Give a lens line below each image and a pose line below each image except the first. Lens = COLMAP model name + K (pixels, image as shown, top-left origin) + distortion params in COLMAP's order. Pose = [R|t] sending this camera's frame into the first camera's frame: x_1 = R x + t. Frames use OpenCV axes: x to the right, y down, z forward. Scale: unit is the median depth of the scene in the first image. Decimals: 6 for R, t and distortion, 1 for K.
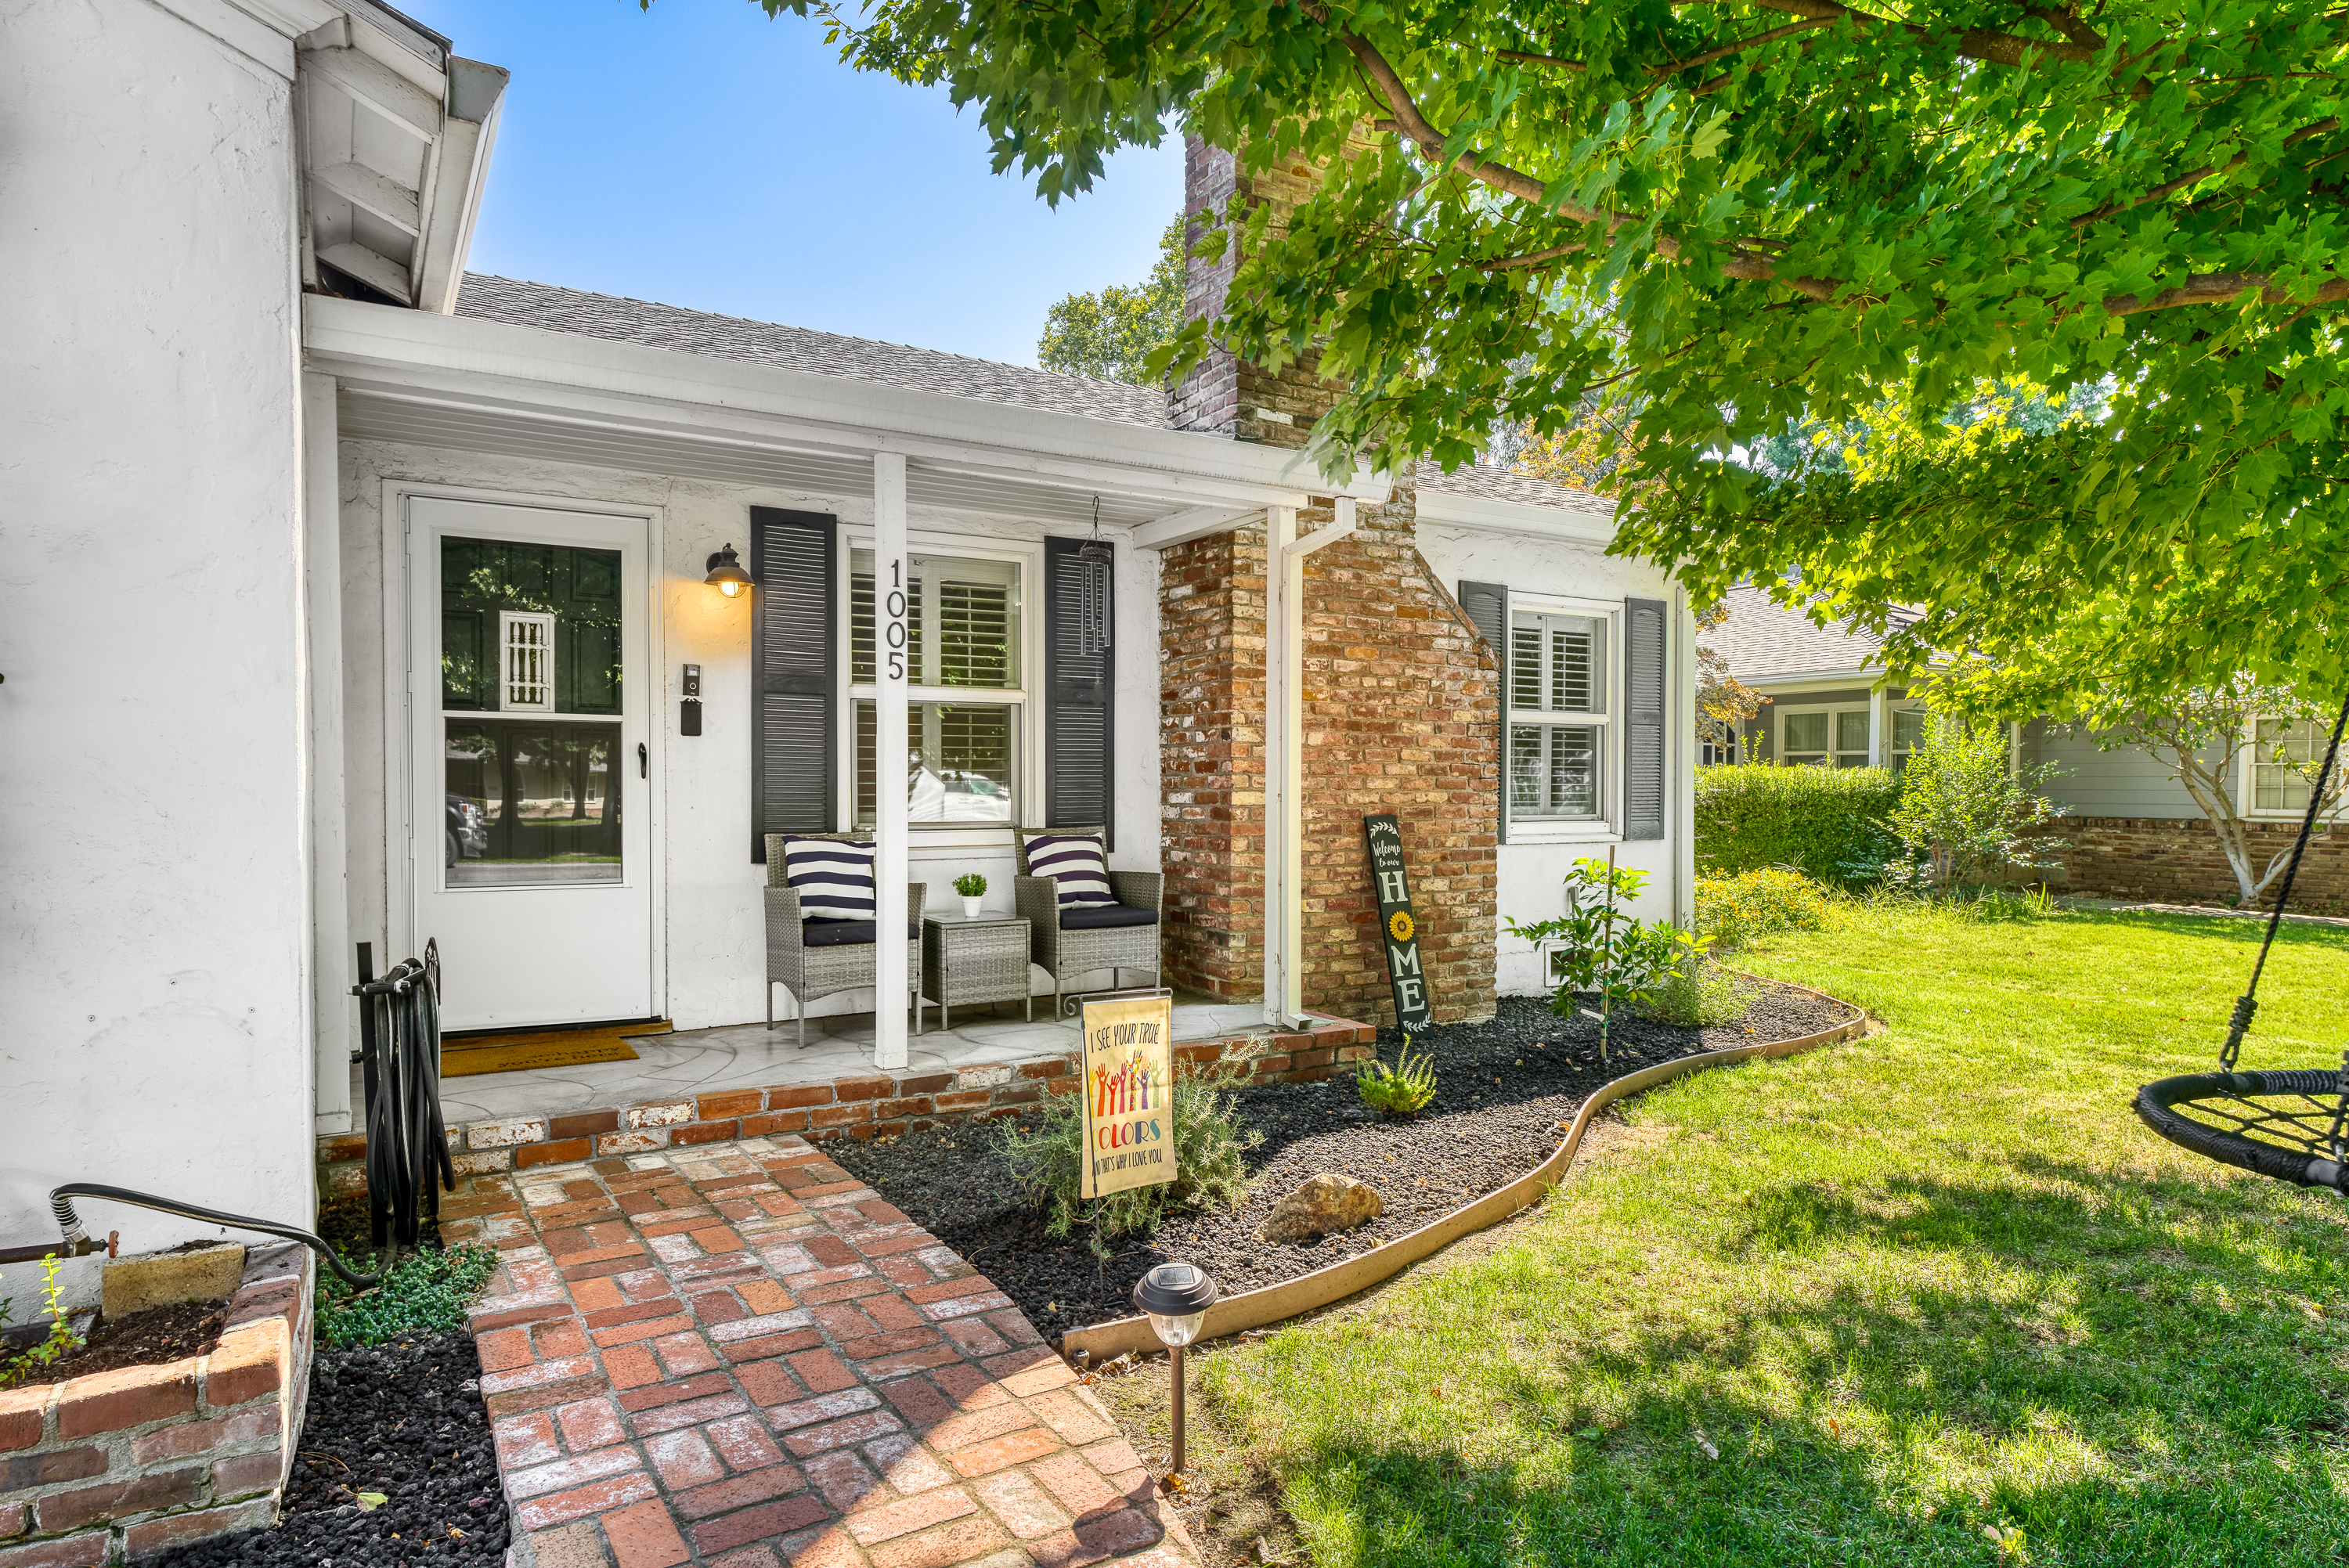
lens RADIAL K [[1348.5, 0, 1191.2], [0, 1348.5, 789.5], [0, 0, 1]] dist [0.006905, -0.000894]
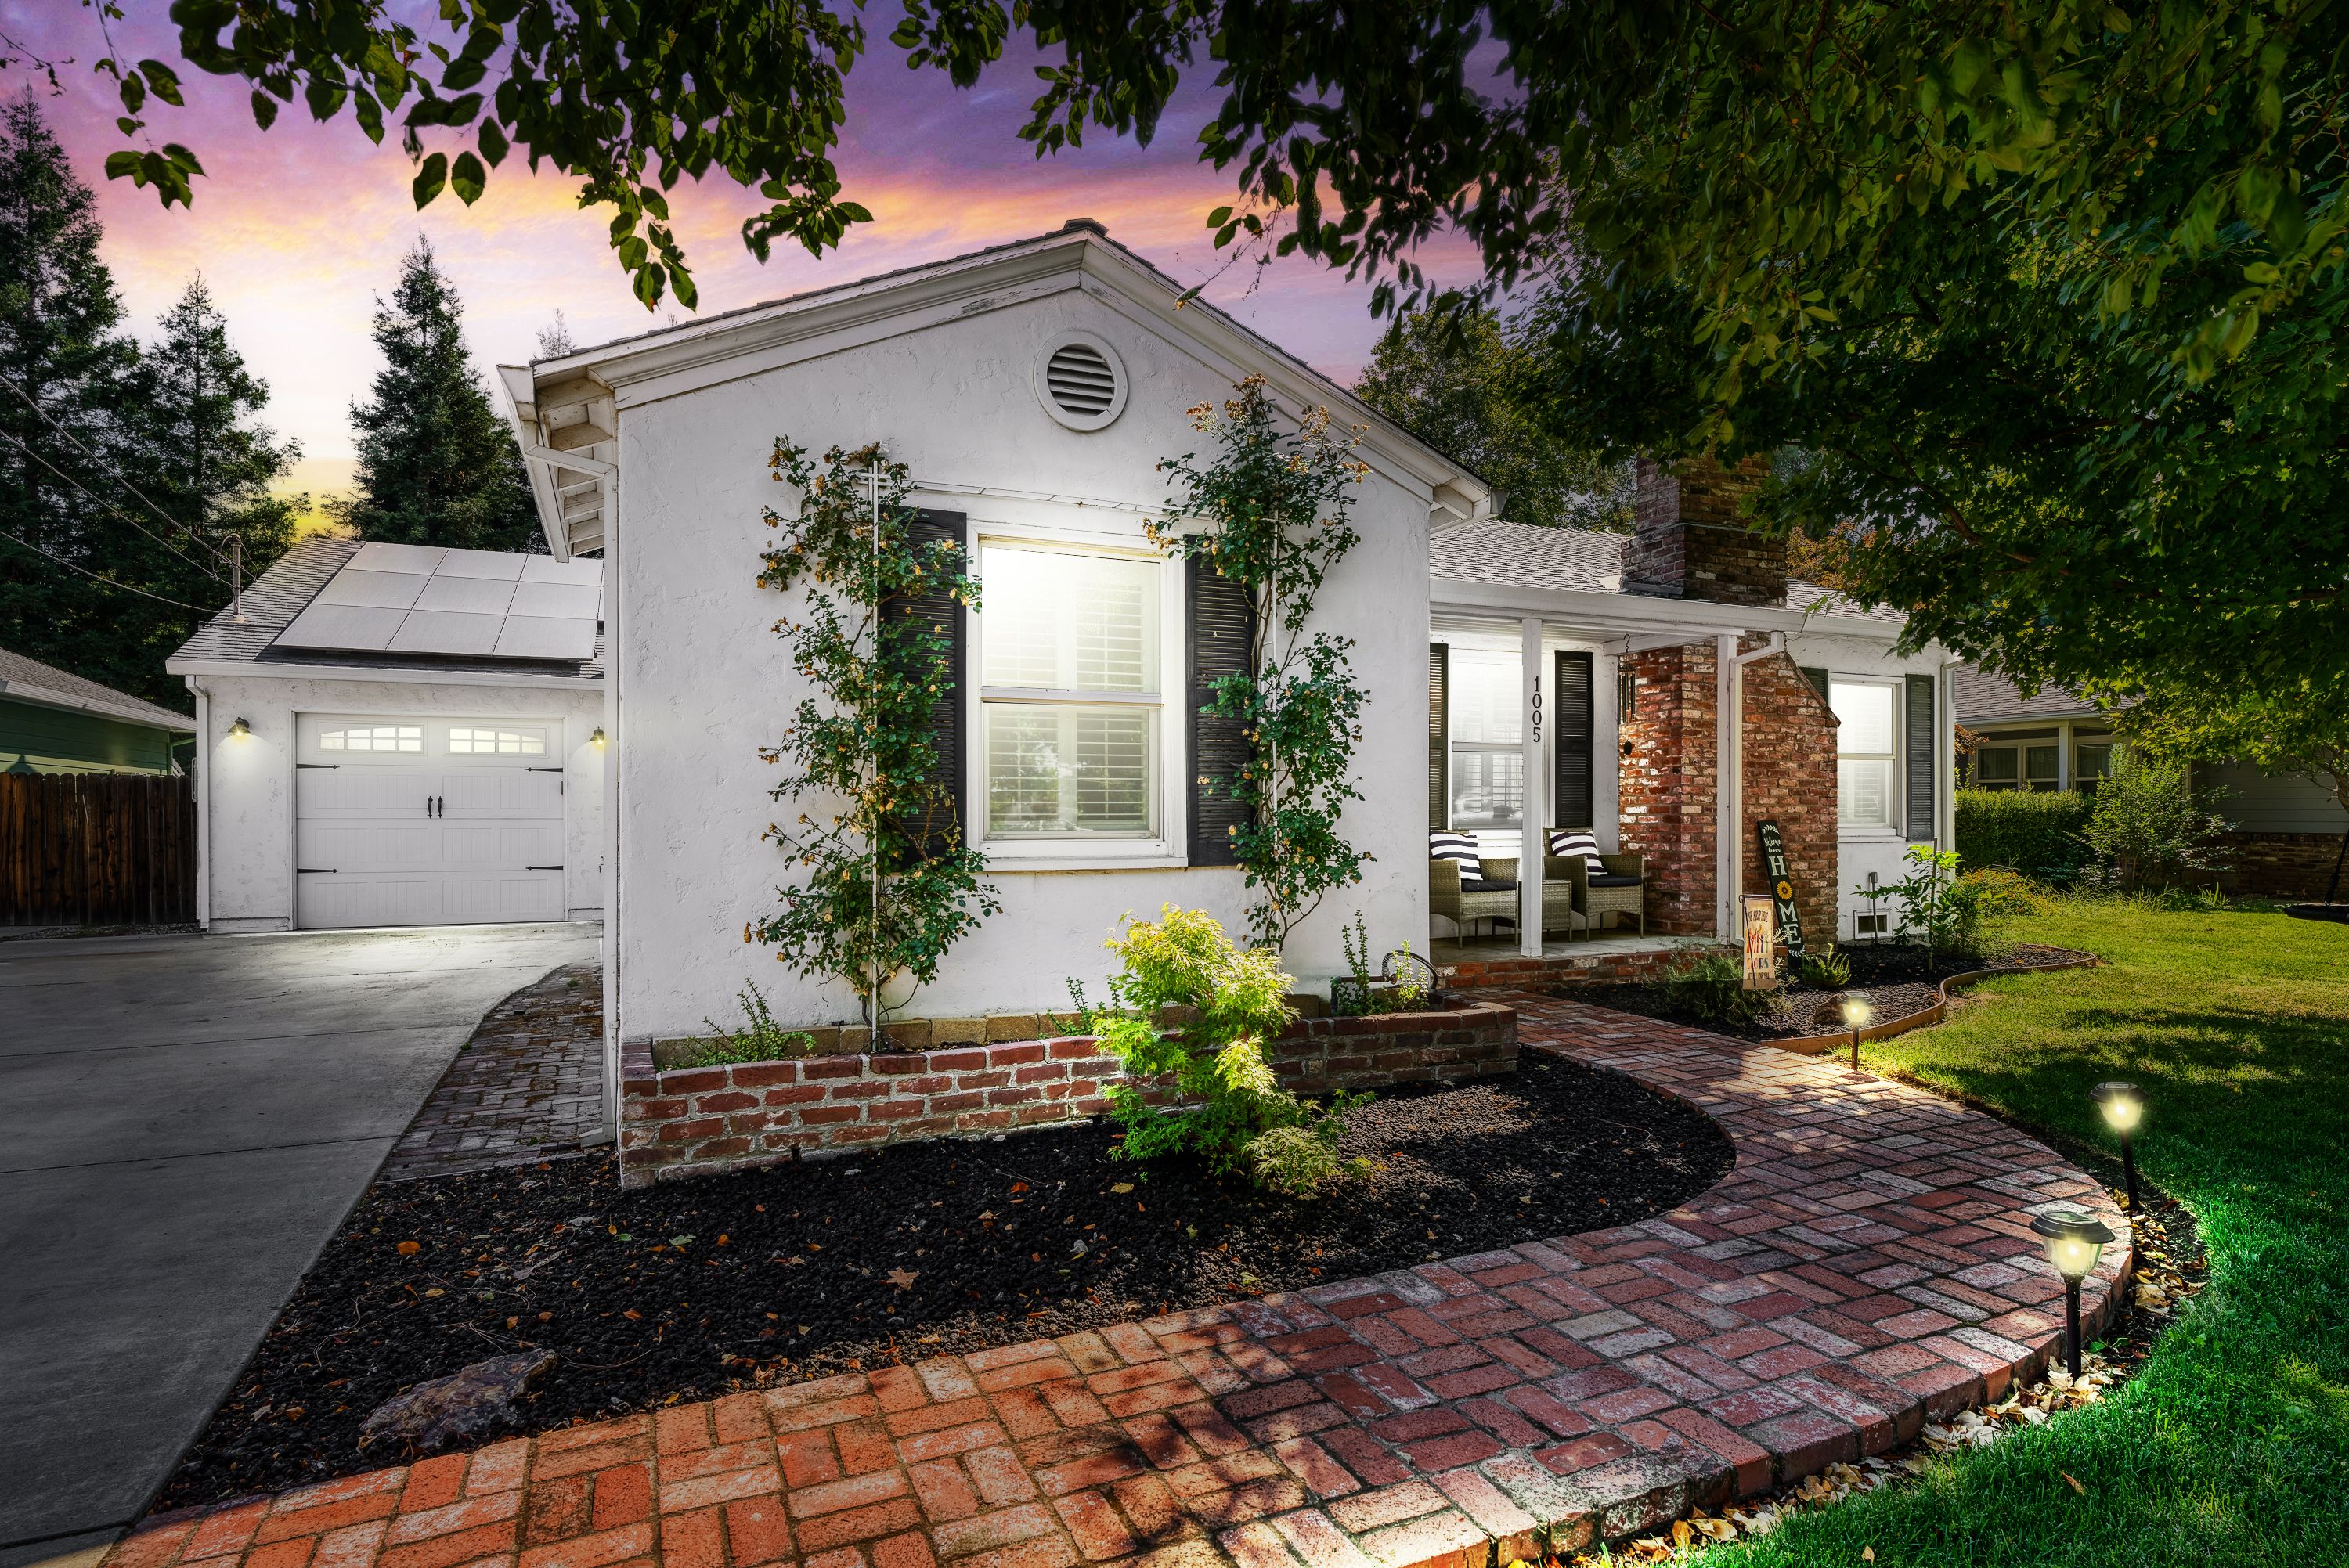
lens RADIAL K [[1240.9, 0, 1159.5], [0, 1240.9, 793.2], [0, 0, 1]] dist [-0.010430, 0.000148]
pose [[0.990308, -0.004497, -0.138814, -0.361147], [0.001638, 0.999784, -0.020704, 0.015681], [0.138877, 0.020276, 0.990102, -0.533191]]
